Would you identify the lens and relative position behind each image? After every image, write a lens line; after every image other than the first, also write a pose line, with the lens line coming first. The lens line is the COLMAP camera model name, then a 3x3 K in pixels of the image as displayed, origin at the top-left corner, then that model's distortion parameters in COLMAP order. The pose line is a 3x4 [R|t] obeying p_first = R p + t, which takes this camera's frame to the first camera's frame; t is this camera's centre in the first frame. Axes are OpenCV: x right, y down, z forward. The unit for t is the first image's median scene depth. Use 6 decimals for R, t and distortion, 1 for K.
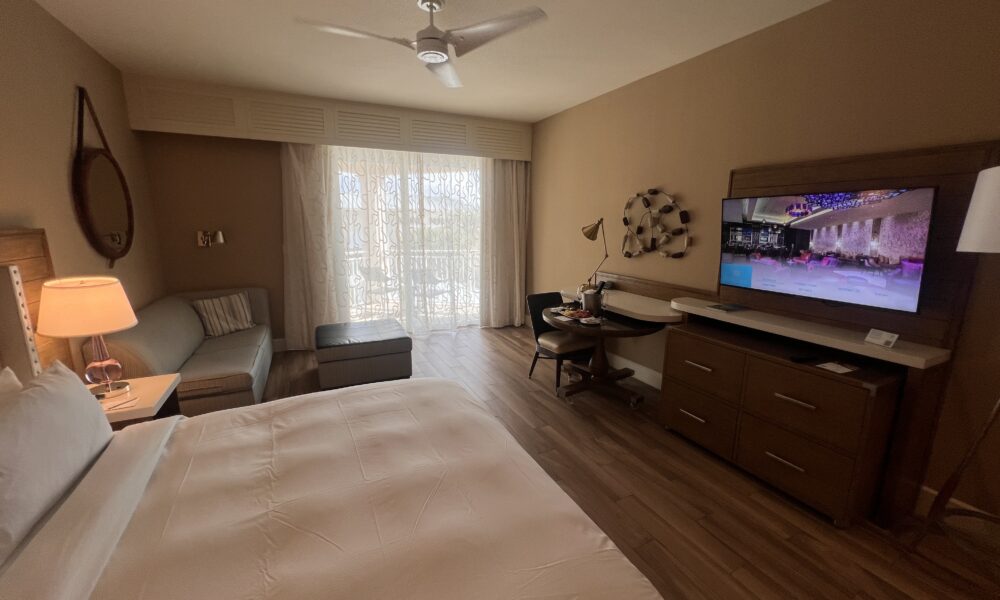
lens RADIAL K [[407.1, 0, 500.0], [0, 407.1, 300.0], [0, 0, 1]] dist [-0.002208, -0.000259]
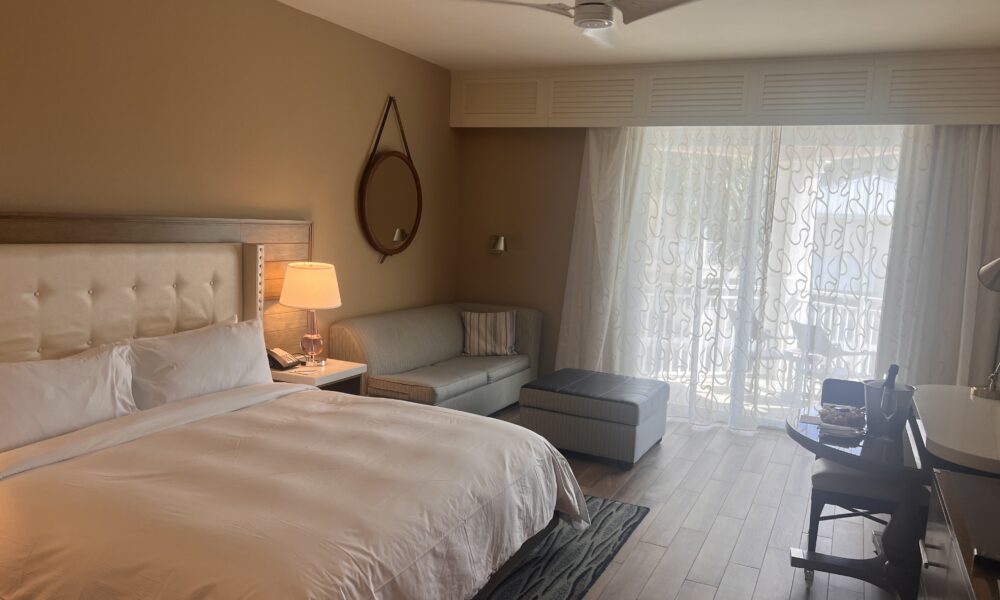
lens RADIAL K [[760.9, 0, 500.0], [0, 760.9, 300.0], [0, 0, 1]] dist [0.004621, -0.000544]
pose [[0.629251, 0.107140, -0.769782, 0.539773], [-0.195090, 0.980516, -0.023004, -0.000503], [0.752319, 0.164652, 0.637892, 0.005793]]
